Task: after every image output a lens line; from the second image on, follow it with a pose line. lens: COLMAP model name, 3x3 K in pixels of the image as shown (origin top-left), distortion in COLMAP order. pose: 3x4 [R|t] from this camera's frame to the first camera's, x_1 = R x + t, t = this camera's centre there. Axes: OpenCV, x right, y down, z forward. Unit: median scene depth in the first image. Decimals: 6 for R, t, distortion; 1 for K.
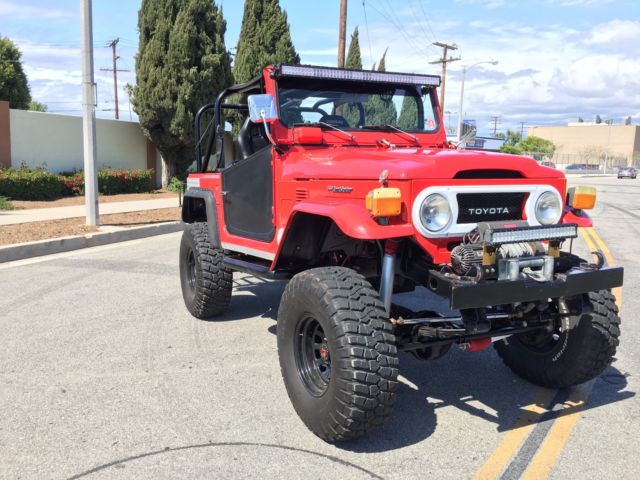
lens RADIAL K [[548.5, 0, 320.0], [0, 548.5, 240.4], [0, 0, 1]] dist [0.076311, -0.108607]
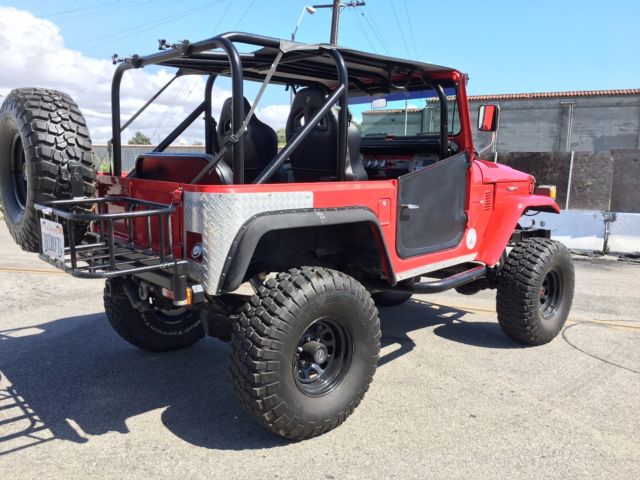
lens RADIAL K [[548.5, 0, 317.5], [0, 548.5, 240.3], [0, 0, 1]] dist [0.076311, -0.108607]
pose [[-0.256231, -0.142136, 0.956108, -1.192526], [0.098399, 0.980156, 0.172081, -0.250438], [-0.961594, 0.138173, -0.237160, 1.781515]]
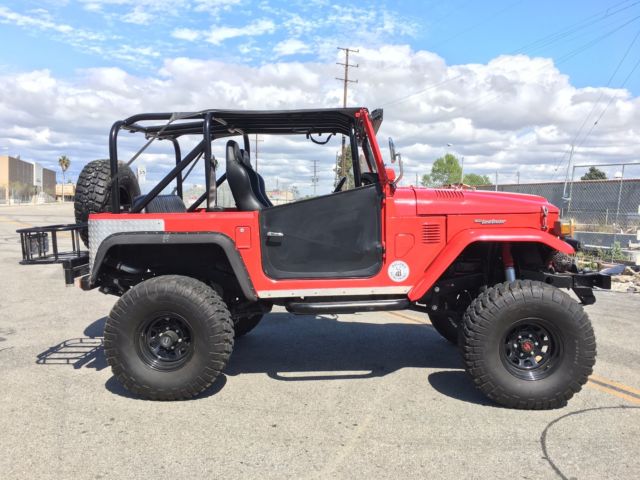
lens RADIAL K [[552.2, 0, 320.0], [0, 552.2, 239.1], [0, 0, 1]] dist [0.057268, -0.075798]
pose [[0.499392, -0.071581, 0.863414, -1.226255], [0.115169, 0.993221, 0.015730, -0.113427], [-0.858687, 0.091583, 0.504251, 0.664403]]
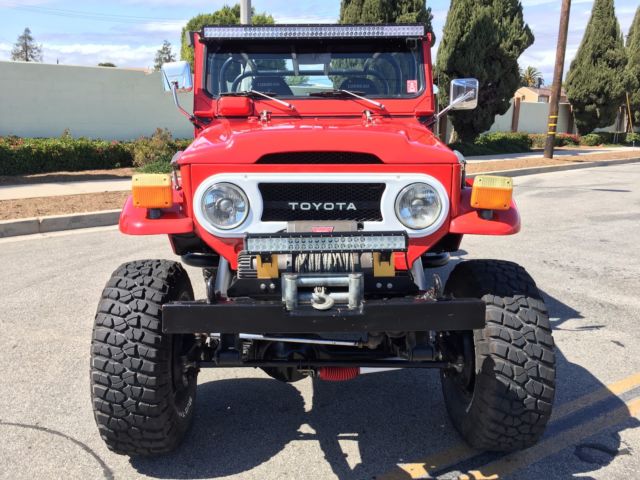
lens RADIAL K [[548.5, 0, 319.2], [0, 548.5, 238.8], [0, 0, 1]] dist [0.076311, -0.108607]
pose [[0.904486, 0.077034, -0.419489, 0.570540], [-0.050881, 0.996019, 0.073198, -0.058458], [0.423457, -0.044862, 0.904805, 0.283487]]
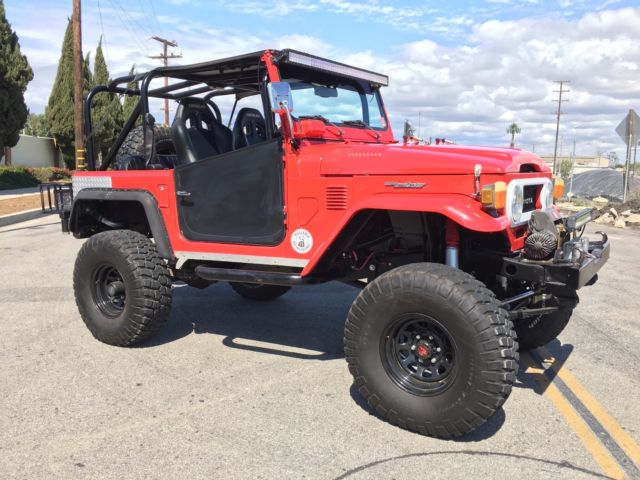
lens RADIAL K [[548.5, 0, 319.3], [0, 548.5, 239.9], [0, 0, 1]] dist [0.076311, -0.108607]
pose [[0.870678, -0.068083, 0.487119, -0.560552], [0.066812, 0.997565, 0.020007, -0.023524], [-0.487295, 0.015126, 0.873107, 0.205931]]
